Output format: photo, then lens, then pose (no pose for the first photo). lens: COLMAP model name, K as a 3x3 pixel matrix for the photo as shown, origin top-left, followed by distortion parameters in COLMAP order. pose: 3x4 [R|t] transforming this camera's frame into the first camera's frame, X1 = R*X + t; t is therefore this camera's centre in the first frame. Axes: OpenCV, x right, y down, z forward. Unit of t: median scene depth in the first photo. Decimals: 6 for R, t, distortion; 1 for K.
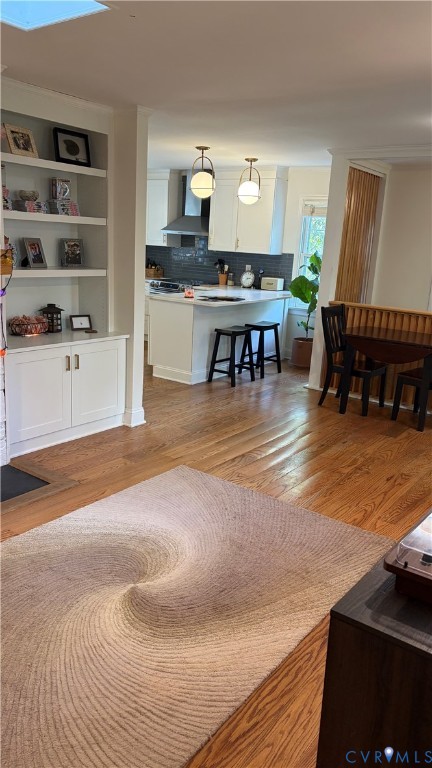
lens RADIAL K [[570.9, 0, 204.5], [0, 570.9, 382.9], [0, 0, 1]] dist [0.087327, -0.094623]
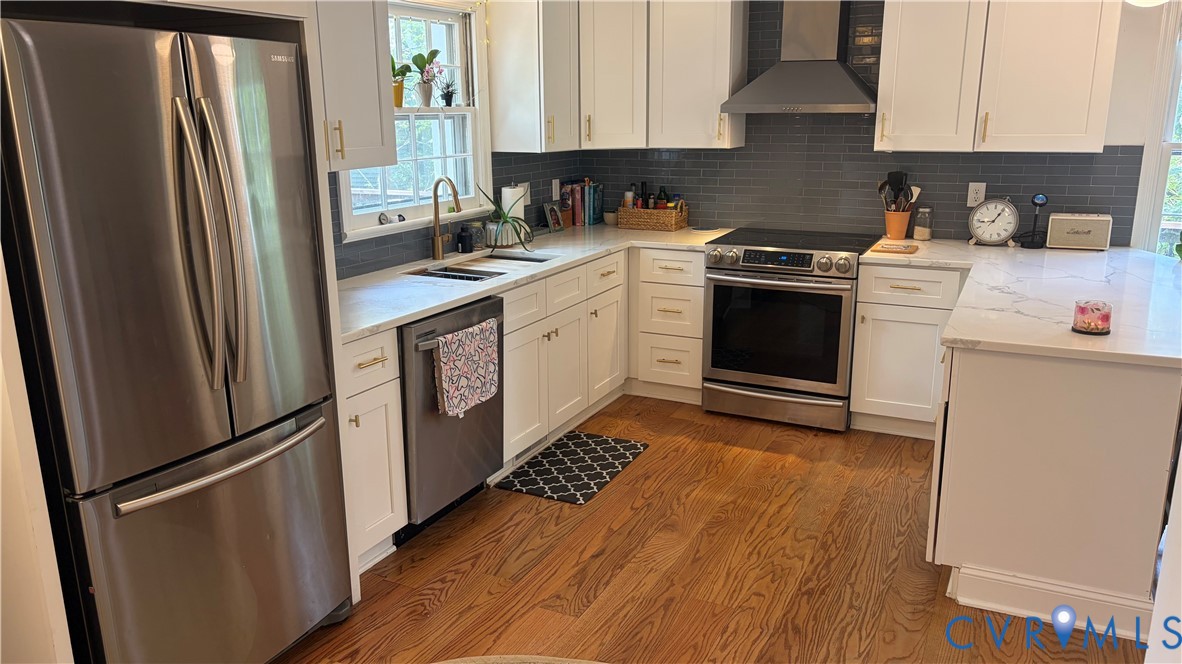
lens RADIAL K [[864.8, 0, 591.0], [0, 864.8, 332.0], [0, 0, 1]] dist [0.112495, -0.179526]
pose [[0.981712, -0.105479, 0.158482, -0.187841], [0.104579, 0.994418, 0.014028, -0.100271], [-0.159077, 0.002803, 0.987262, 0.335371]]
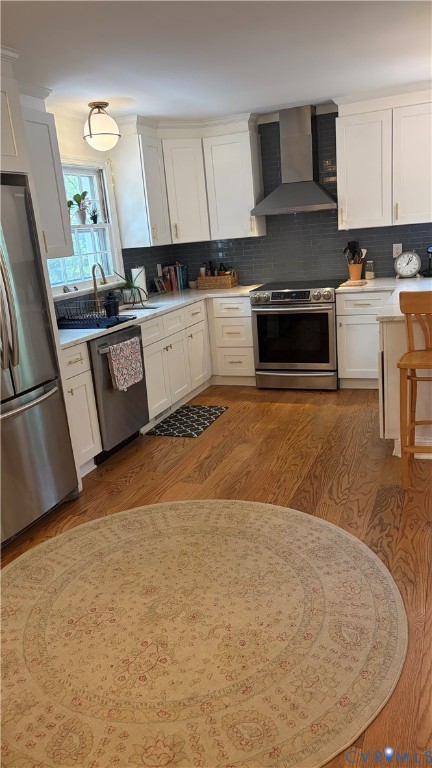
lens RADIAL K [[578.8, 0, 208.7], [0, 578.8, 396.4], [0, 0, 1]] dist [0.082256, -0.109549]
pose [[0.957254, -0.202268, 0.206769, -0.213427], [0.198631, 0.979321, 0.038425, -0.071597], [-0.210265, 0.004288, 0.977635, 0.272153]]
